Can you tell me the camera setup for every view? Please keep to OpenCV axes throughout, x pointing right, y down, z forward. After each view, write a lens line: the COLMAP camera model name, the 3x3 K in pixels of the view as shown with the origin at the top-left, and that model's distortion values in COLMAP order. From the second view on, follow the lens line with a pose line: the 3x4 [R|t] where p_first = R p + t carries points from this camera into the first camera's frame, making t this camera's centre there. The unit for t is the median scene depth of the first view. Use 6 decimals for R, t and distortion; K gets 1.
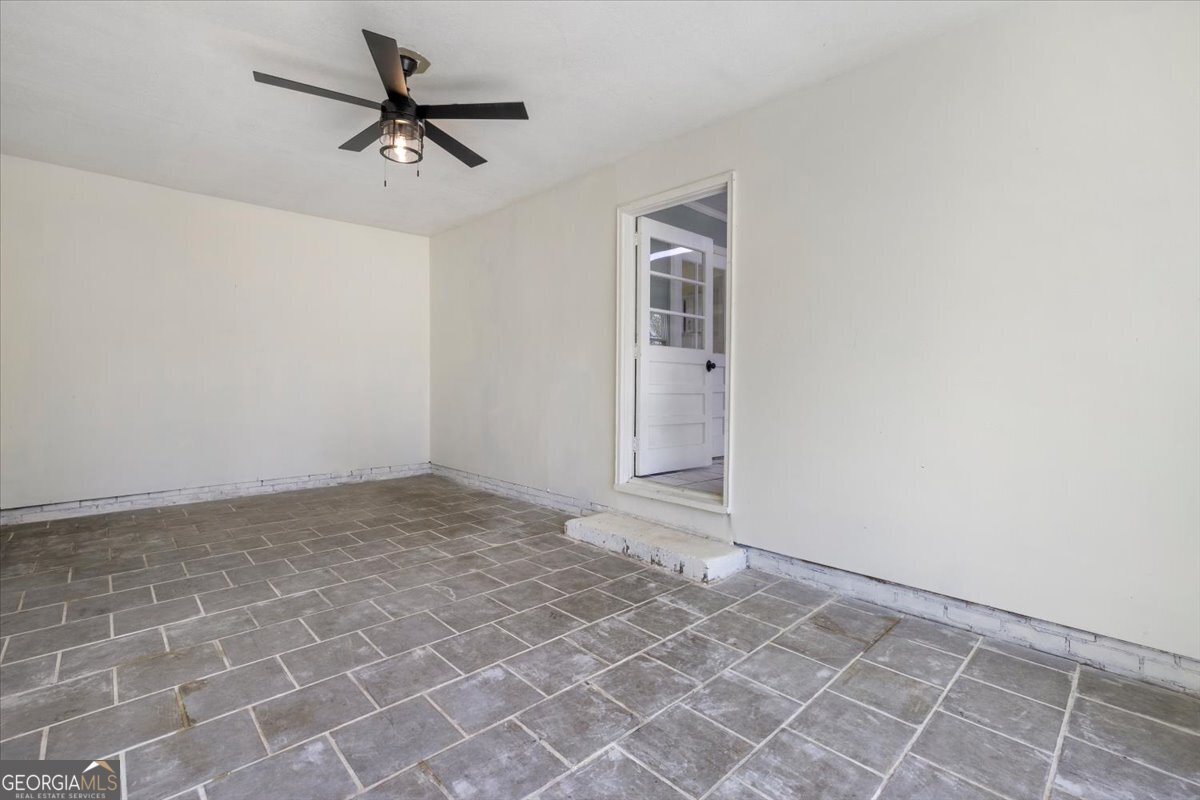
lens RADIAL K [[535.3, 0, 602.9], [0, 535.3, 381.7], [0, 0, 1]] dist [-0.000760, 0.000051]
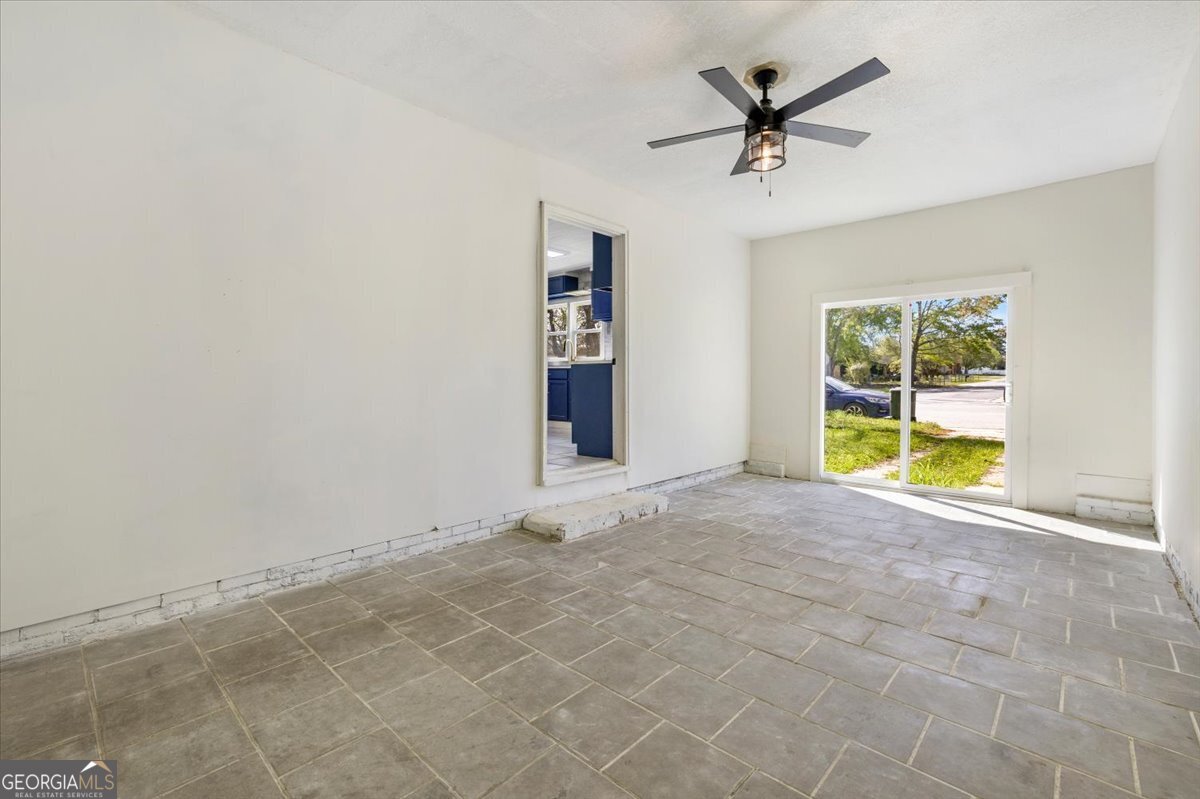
lens RADIAL K [[535.3, 0, 602.9], [0, 535.3, 381.2], [0, 0, 1]] dist [-0.000760, 0.000051]
pose [[-0.077654, -0.013162, 0.996893, -1.081742], [-0.010112, 0.999872, 0.012413, -0.007184], [-0.996929, -0.009116, -0.077777, 1.080375]]
